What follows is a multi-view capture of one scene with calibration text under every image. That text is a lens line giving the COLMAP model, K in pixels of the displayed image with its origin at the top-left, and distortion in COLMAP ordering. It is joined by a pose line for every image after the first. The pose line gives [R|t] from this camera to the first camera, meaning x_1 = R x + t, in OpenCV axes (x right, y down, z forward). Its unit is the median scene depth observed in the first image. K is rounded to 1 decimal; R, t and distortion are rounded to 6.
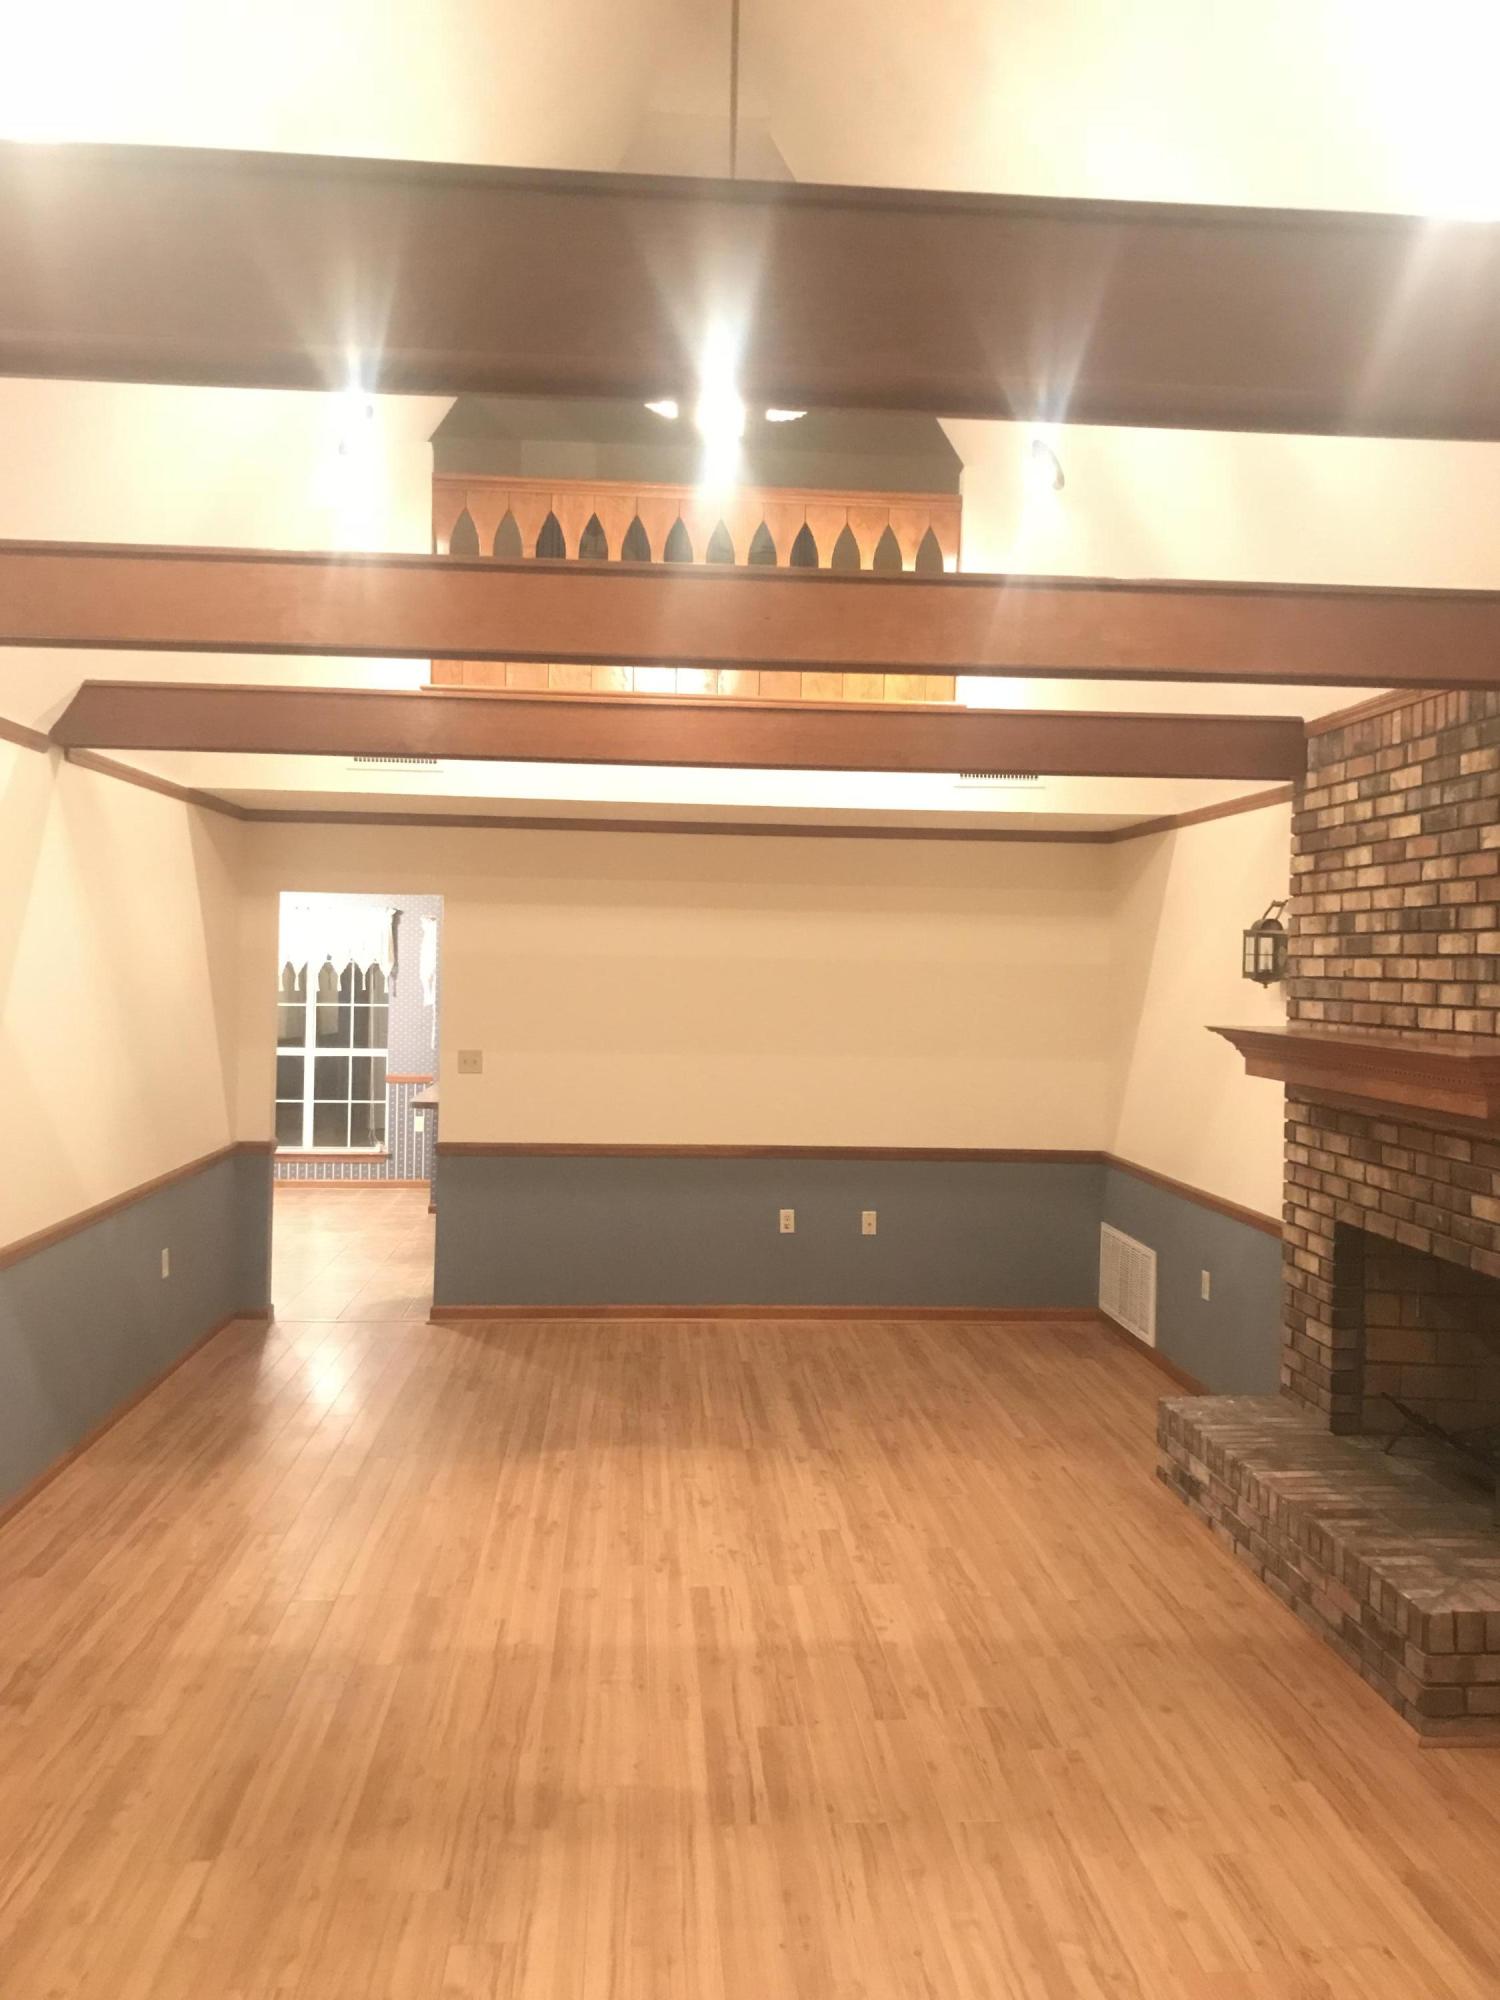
lens RADIAL K [[1639.1, 0, 750.6], [0, 1639.1, 976.5], [0, 0, 1]] dist [0.015780, -0.003835]
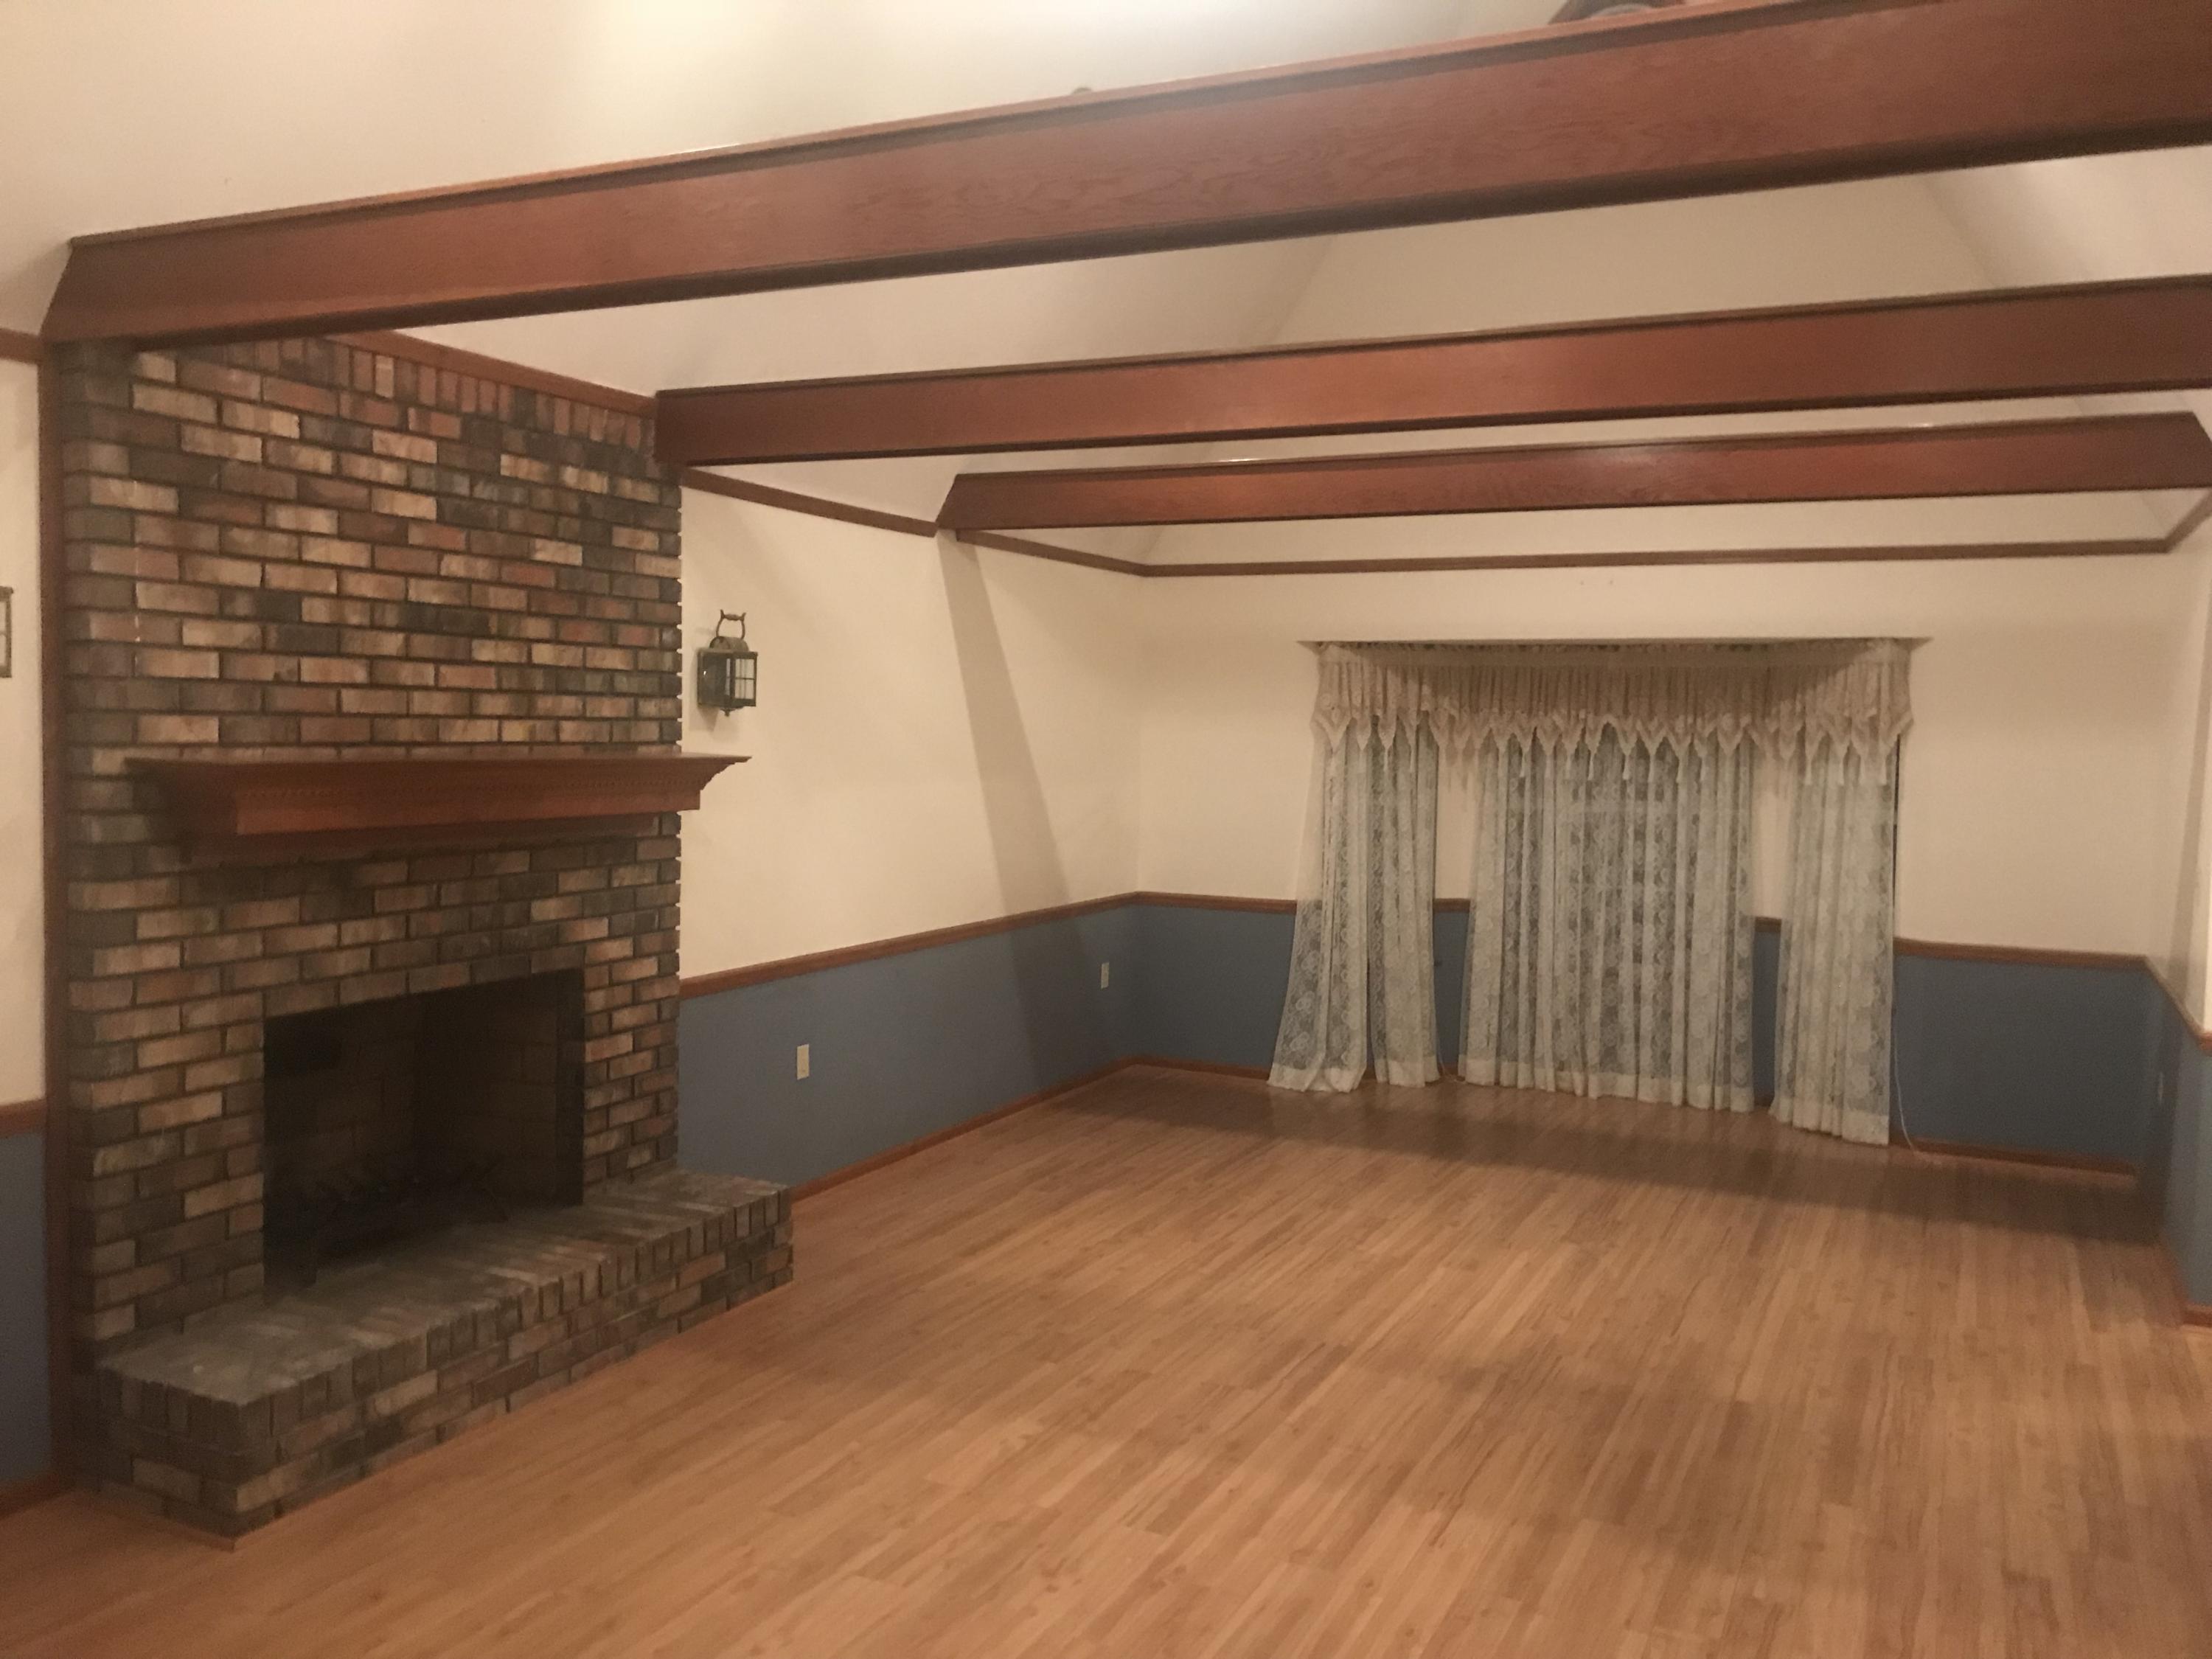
lens RADIAL K [[1813.2, 0, 1088.6], [0, 1813.2, 819.1], [0, 0, 1]] dist [0.010013, -0.002320]
pose [[-0.864813, -0.061529, 0.498310, -0.409861], [-0.031541, 0.997160, 0.068385, -0.005672], [-0.501103, 0.043423, -0.864298, 1.777621]]
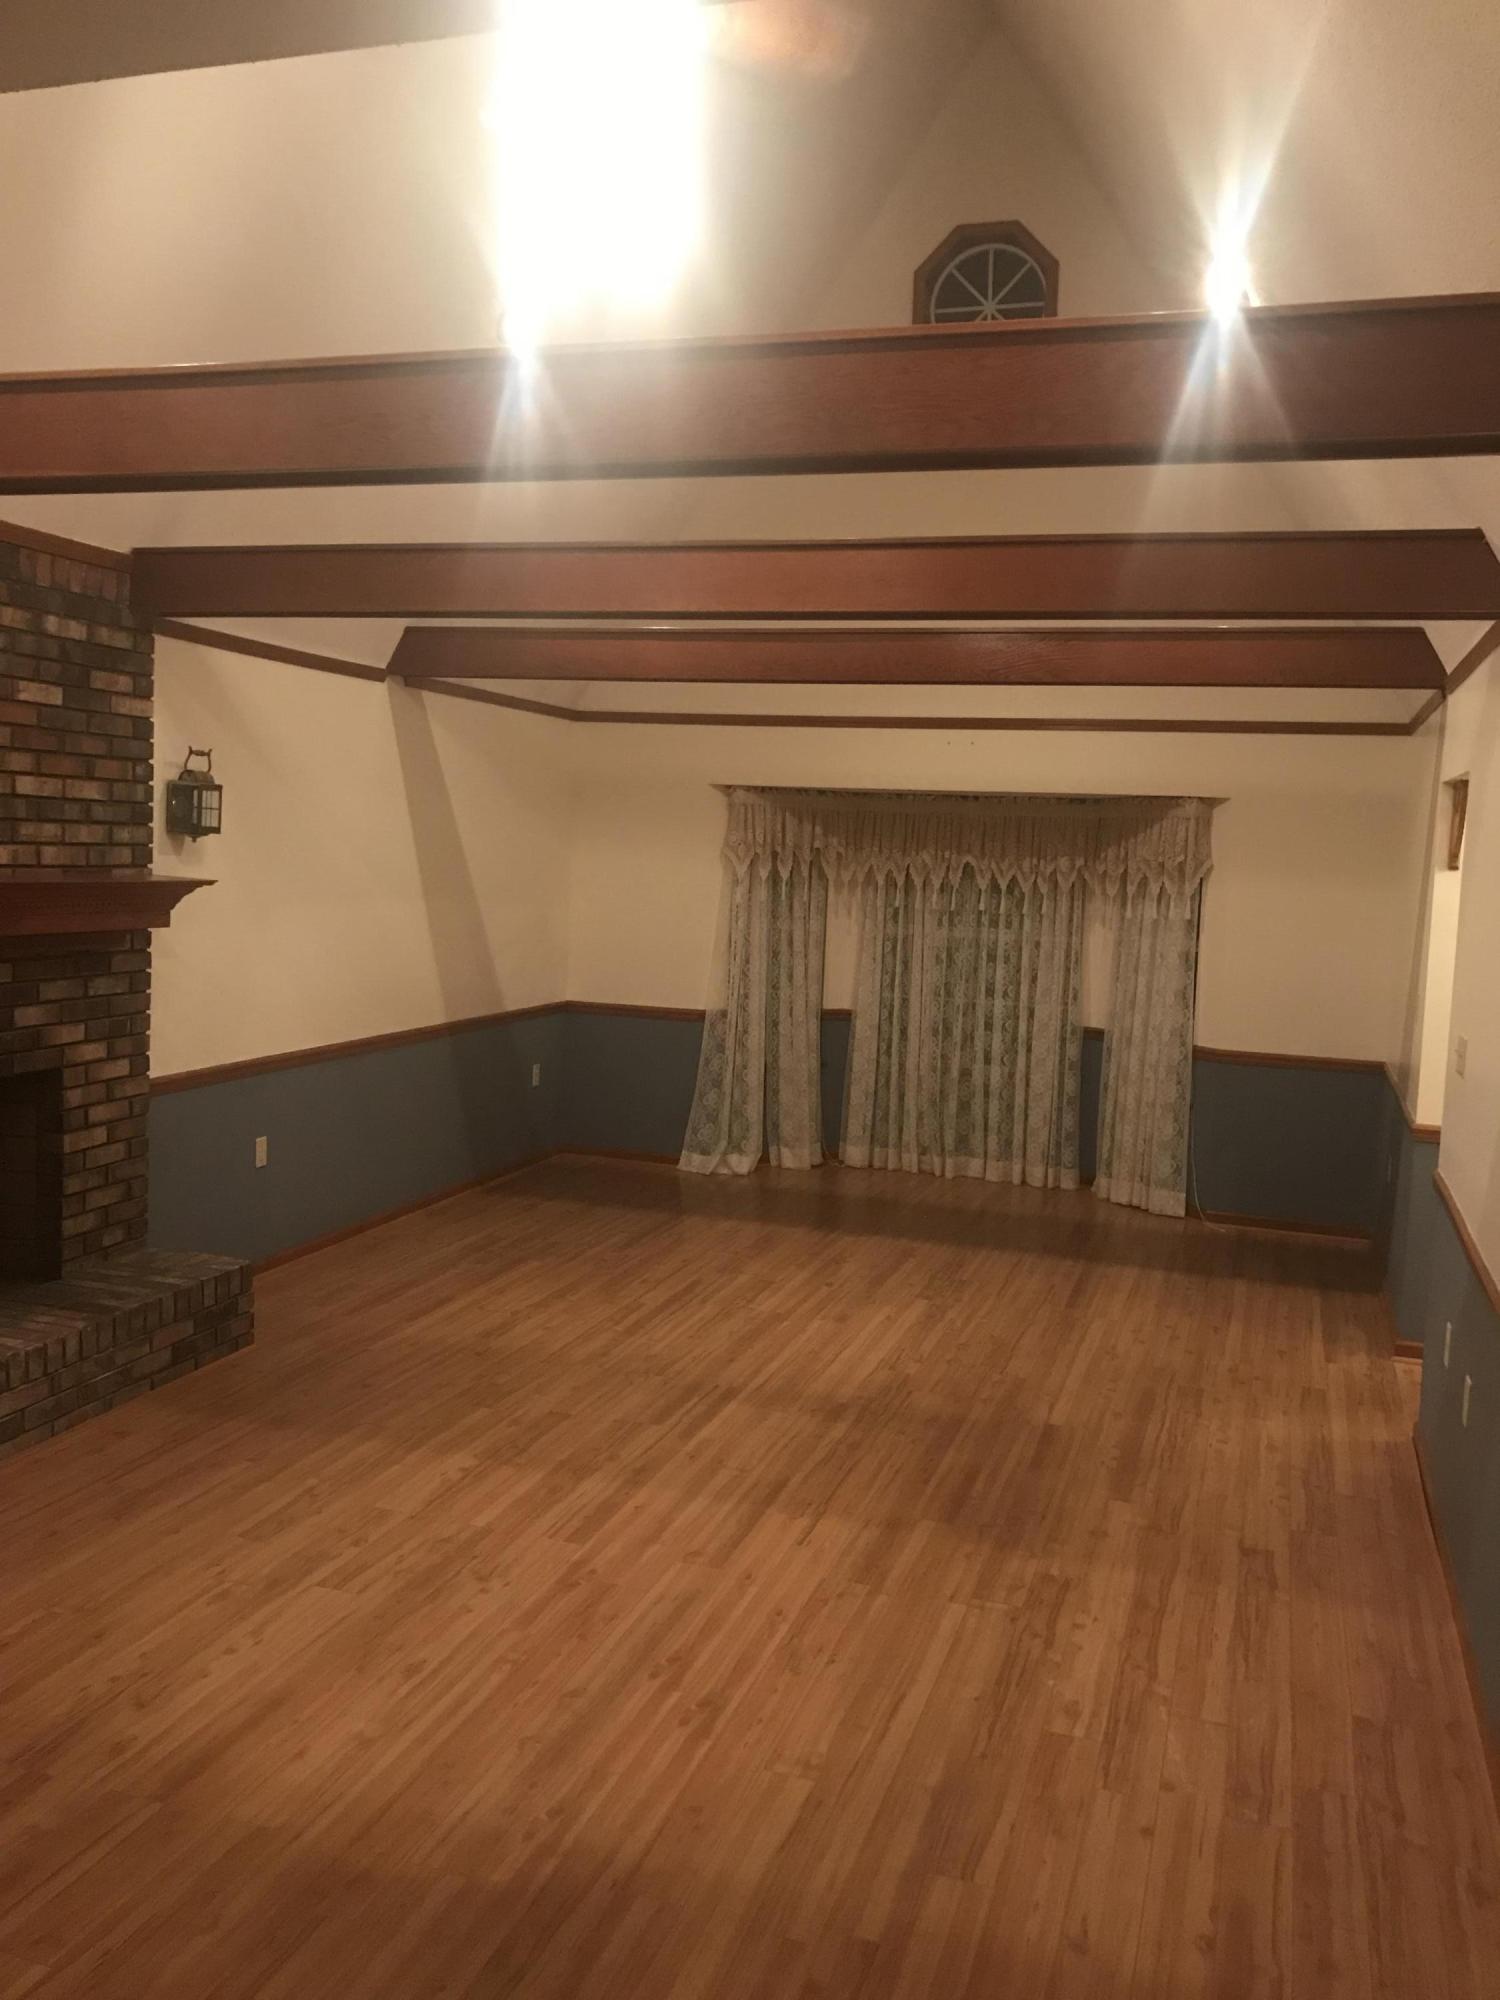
lens RADIAL K [[1639.4, 0, 758.9], [0, 1639.4, 988.1], [0, 0, 1]] dist [0.010013, -0.002320]
pose [[-0.926055, -0.089947, 0.366513, -0.440361], [-0.057527, 0.993477, 0.098459, -0.021425], [-0.372978, 0.070094, -0.925189, 1.832948]]
